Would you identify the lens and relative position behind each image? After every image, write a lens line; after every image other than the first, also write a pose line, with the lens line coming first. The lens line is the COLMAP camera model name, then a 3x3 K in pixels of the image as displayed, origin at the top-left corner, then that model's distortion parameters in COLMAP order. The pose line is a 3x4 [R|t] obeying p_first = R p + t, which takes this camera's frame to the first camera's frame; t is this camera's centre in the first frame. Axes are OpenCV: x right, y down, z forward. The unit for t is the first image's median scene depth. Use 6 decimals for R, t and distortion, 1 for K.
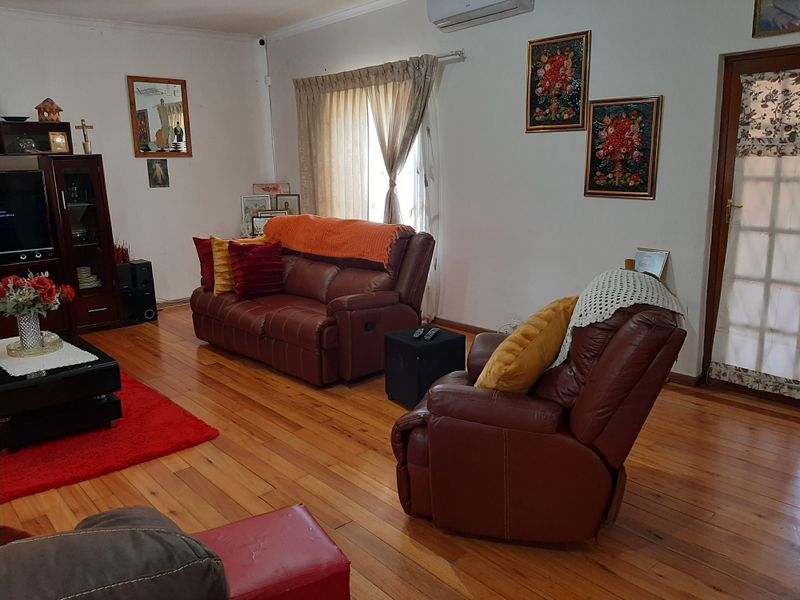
lens RADIAL K [[616.7, 0, 420.2], [0, 616.7, 288.1], [0, 0, 1]] dist [0.073273, -0.137338]
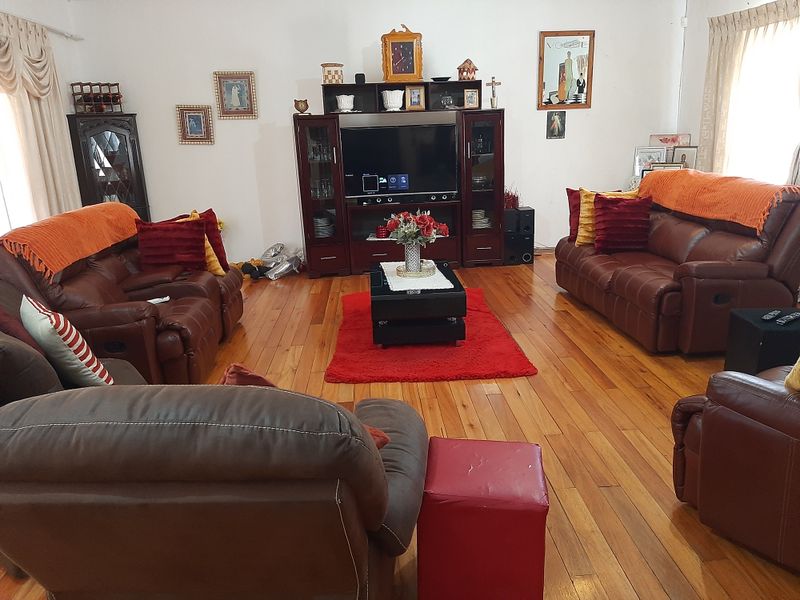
lens RADIAL K [[617.3, 0, 400.0], [0, 617.3, 300.0], [0, 0, 1]] dist [0.060368, -0.138039]
pose [[0.768537, 0.162300, -0.618878, 0.099214], [-0.103023, 0.986060, 0.130657, -0.004520], [0.631457, -0.036656, 0.774544, 0.015635]]
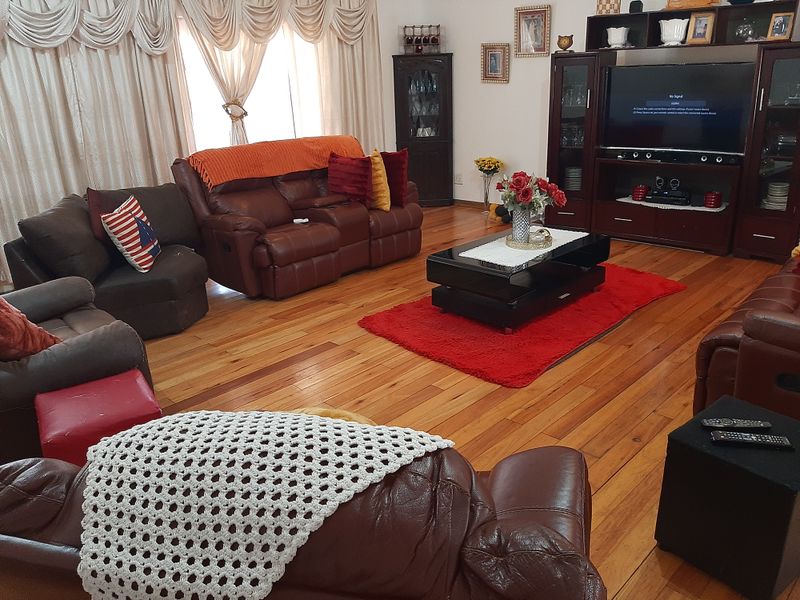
lens RADIAL K [[617.3, 0, 400.0], [0, 617.3, 300.0], [0, 0, 1]] dist [0.060368, -0.138039]
pose [[0.028709, 0.353613, -0.934951, 0.320353], [-0.157481, 0.925256, 0.345111, -0.112049], [0.987105, 0.137329, 0.082251, 0.533312]]
